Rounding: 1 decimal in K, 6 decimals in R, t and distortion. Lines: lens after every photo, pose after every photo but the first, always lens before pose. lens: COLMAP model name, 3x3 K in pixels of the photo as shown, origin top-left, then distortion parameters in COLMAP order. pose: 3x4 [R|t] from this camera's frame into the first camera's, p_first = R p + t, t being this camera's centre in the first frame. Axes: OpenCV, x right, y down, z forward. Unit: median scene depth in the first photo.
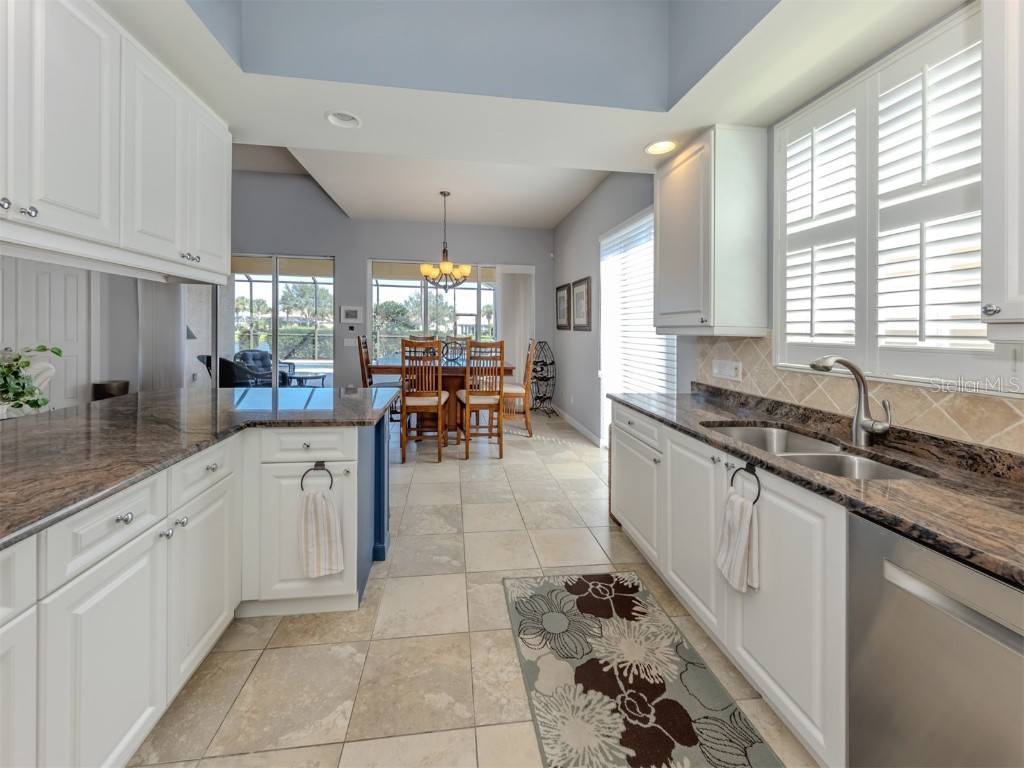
lens RADIAL K [[390.1, 0, 493.9], [0, 390.1, 347.2], [0, 0, 1]] dist [0.011049, -0.002858]
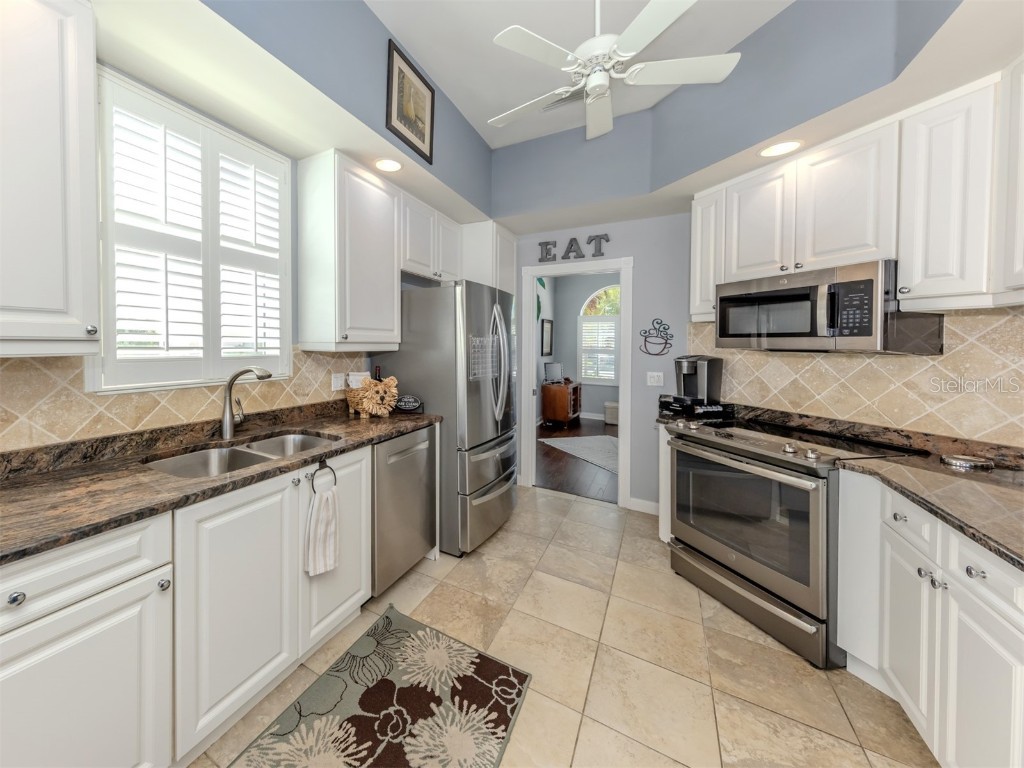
lens RADIAL K [[390.1, 0, 418.2], [0, 390.1, 351.7], [0, 0, 1]] dist [0.011049, -0.002858]
pose [[-0.774314, -0.049463, 0.630865, -0.234970], [-0.005192, 0.997403, 0.071829, -0.099782], [-0.632780, 0.052343, -0.772561, 1.399471]]
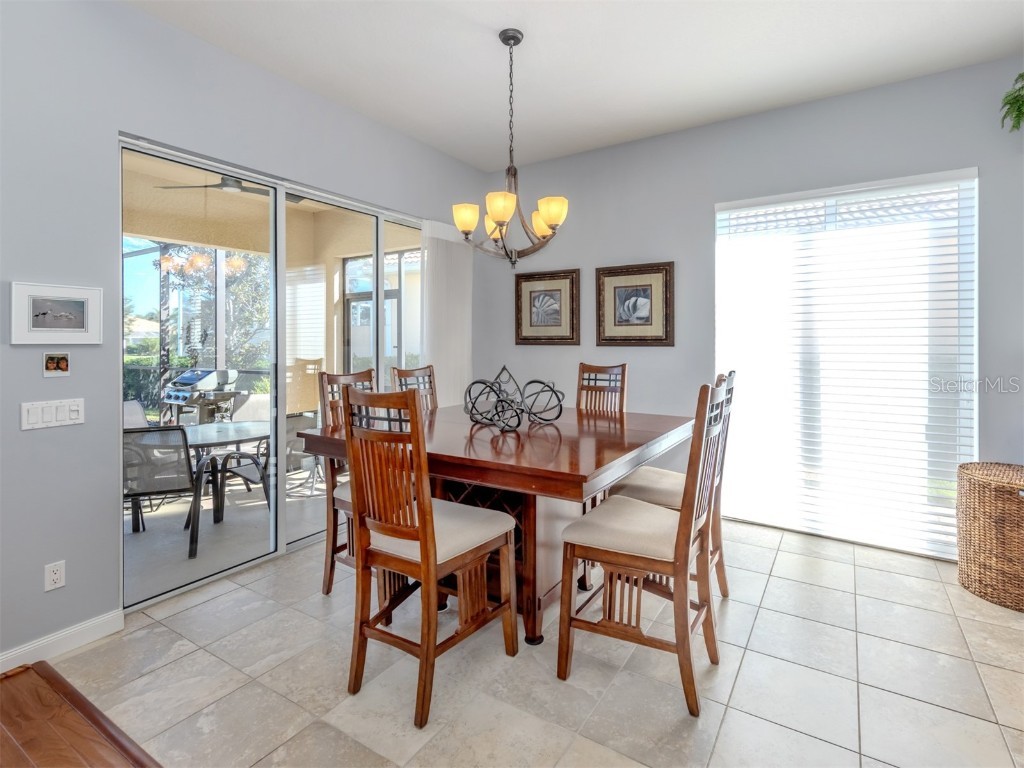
lens RADIAL K [[507.2, 0, 525.0], [0, 507.2, 348.6], [0, 0, 1]] dist [-0.001603, -0.000149]
pose [[0.629255, -0.036976, 0.776319, -1.550663], [0.056201, 0.998417, 0.002001, -0.147182], [-0.775164, 0.042370, 0.630338, 1.826866]]
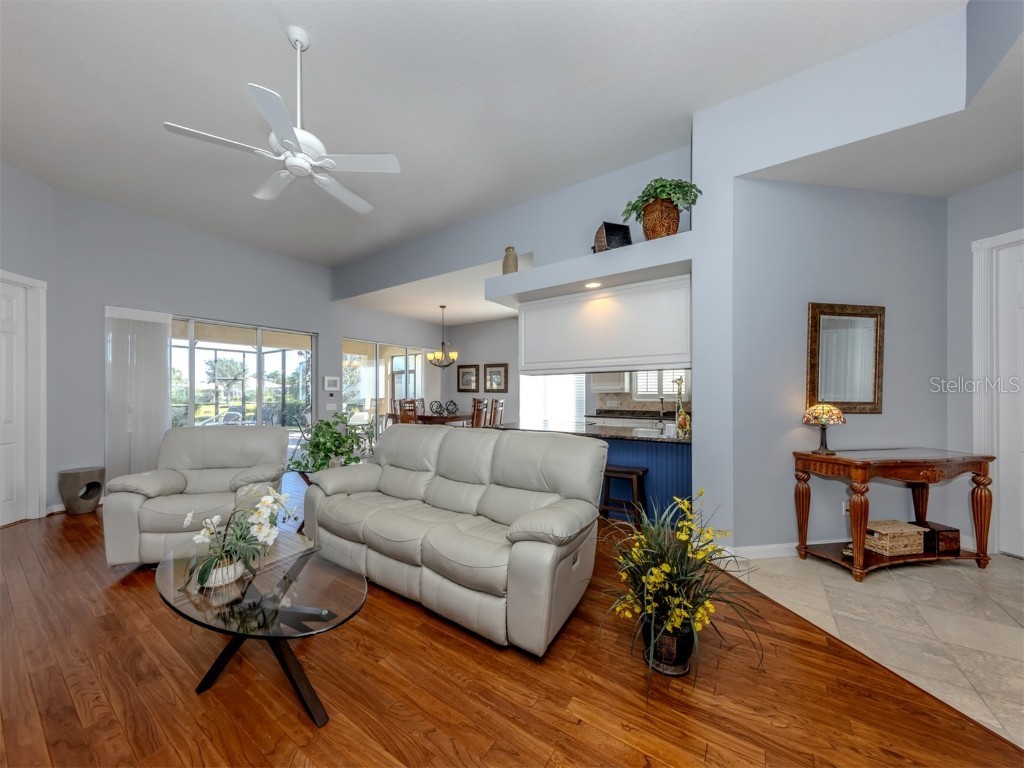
lens RADIAL K [[372.4, 0, 489.1], [0, 372.4, 401.4], [0, 0, 1]] dist [0.009381, -0.001223]
pose [[0.676215, -0.041556, 0.735531, -3.104504], [0.053483, 0.998542, 0.007246, -0.047294], [-0.734760, 0.034439, 0.677452, -0.384727]]
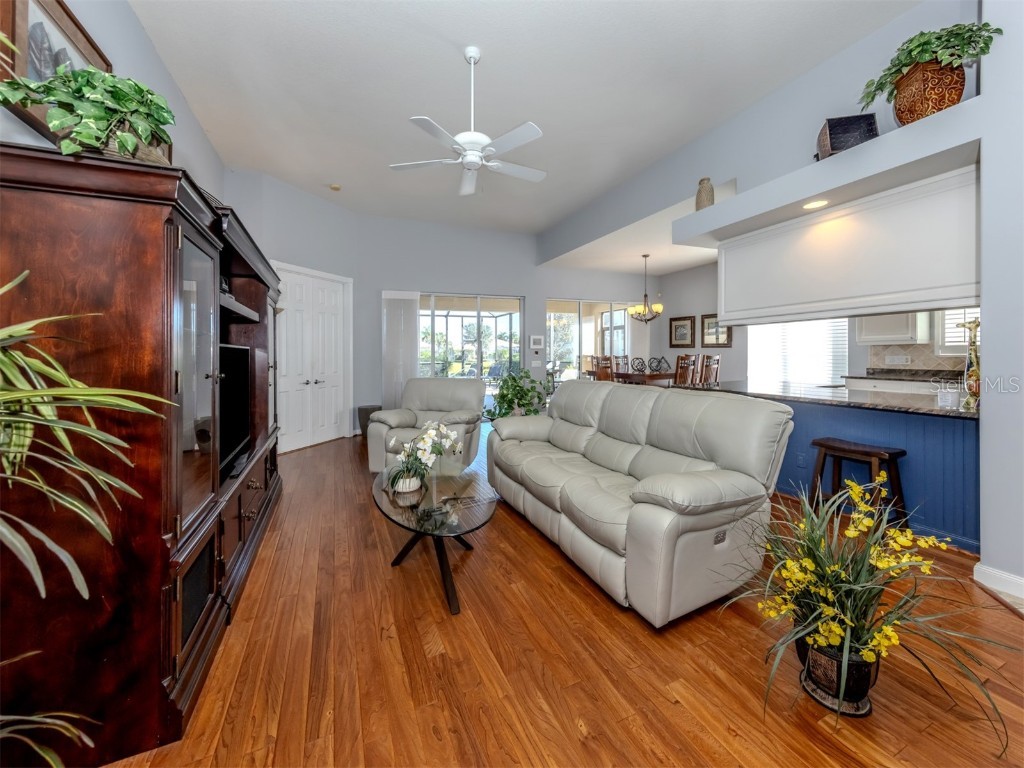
lens RADIAL K [[390.1, 0, 511.0], [0, 390.1, 360.3], [0, 0, 1]] dist [0.011049, -0.002858]
pose [[0.954923, -0.045295, 0.293378, -2.906129], [0.053246, 0.998397, -0.019168, -0.018877], [-0.292040, 0.033925, 0.955804, -0.643829]]
